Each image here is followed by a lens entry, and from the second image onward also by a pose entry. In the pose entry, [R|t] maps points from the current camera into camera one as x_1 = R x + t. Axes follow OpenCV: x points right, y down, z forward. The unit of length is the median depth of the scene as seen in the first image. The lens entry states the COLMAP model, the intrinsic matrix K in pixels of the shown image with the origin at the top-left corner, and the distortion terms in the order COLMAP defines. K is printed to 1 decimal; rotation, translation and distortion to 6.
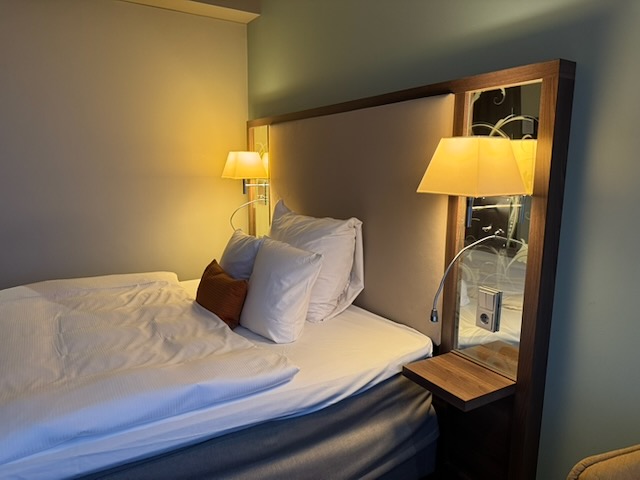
lens RADIAL K [[454.0, 0, 315.8], [0, 454.0, 241.6], [0, 0, 1]] dist [0.077453, -0.101245]
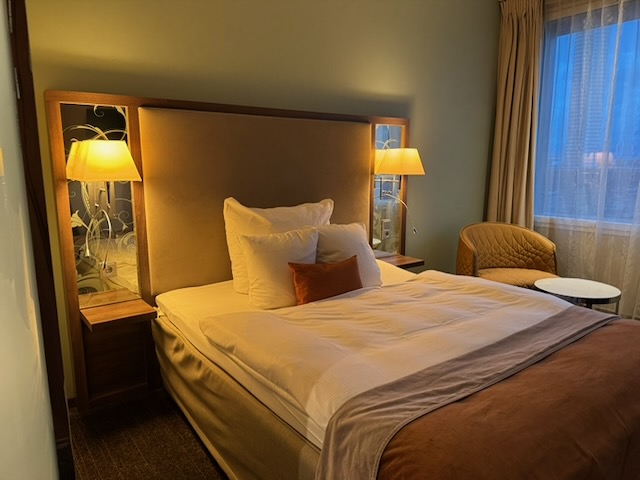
lens RADIAL K [[454.0, 0, 315.8], [0, 454.0, 241.6], [0, 0, 1]] dist [0.077453, -0.101245]
pose [[-0.088450, -0.179324, 0.979806, -1.630826], [0.162384, 0.967906, 0.191805, -0.245577], [-0.982755, 0.176070, -0.056491, 1.406638]]
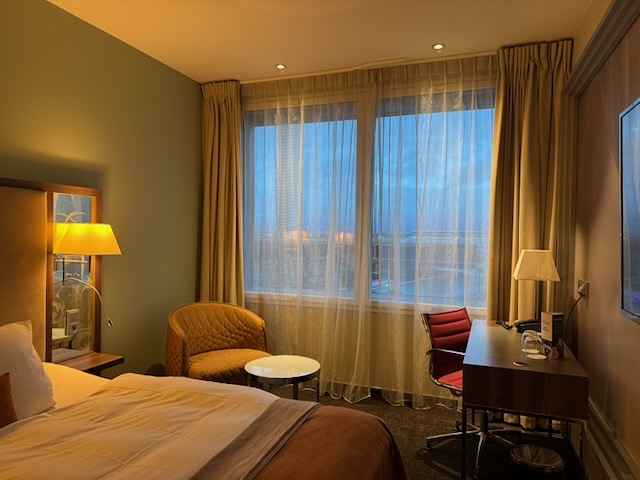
lens RADIAL K [[454.5, 0, 319.7], [0, 454.5, 233.2], [0, 0, 1]] dist [0.181083, -0.277017]
pose [[-0.625883, -0.016837, 0.779735, -1.483348], [0.105588, 0.988733, 0.106103, -0.252742], [-0.772736, 0.148739, -0.617054, 1.265448]]
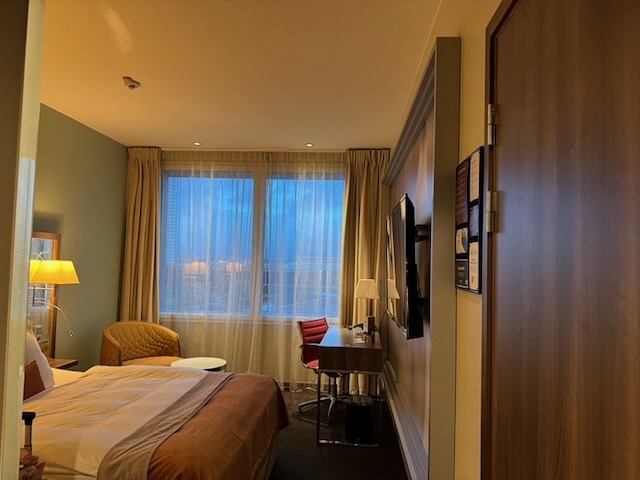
lens RADIAL K [[451.8, 0, 320.0], [0, 451.8, 240.0], [0, 0, 1]] dist [-0.001746, -0.003377]
pose [[-0.805518, 0.001451, 0.592570, -1.977088], [0.064850, 0.994206, 0.085720, -0.397173], [-0.589012, 0.107477, -0.800945, 1.842450]]
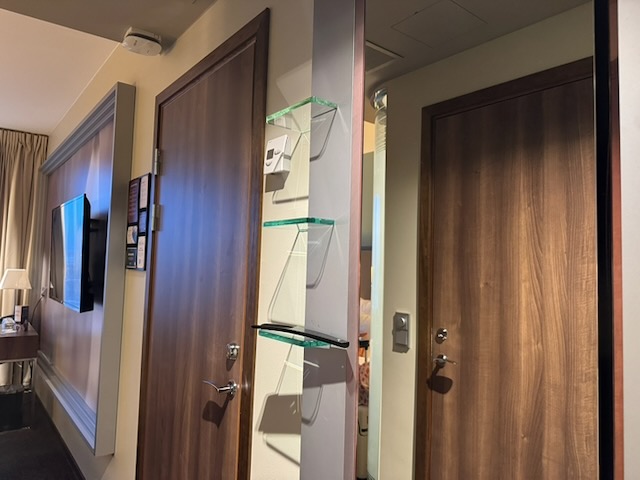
lens RADIAL K [[454.0, 0, 315.8], [0, 454.0, 241.6], [0, 0, 1]] dist [0.077453, -0.101245]
pose [[-0.995516, -0.041853, -0.084833, -2.069694], [-0.051193, 0.992490, 0.111097, -0.447013], [0.079546, 0.114941, -0.990182, 2.243530]]
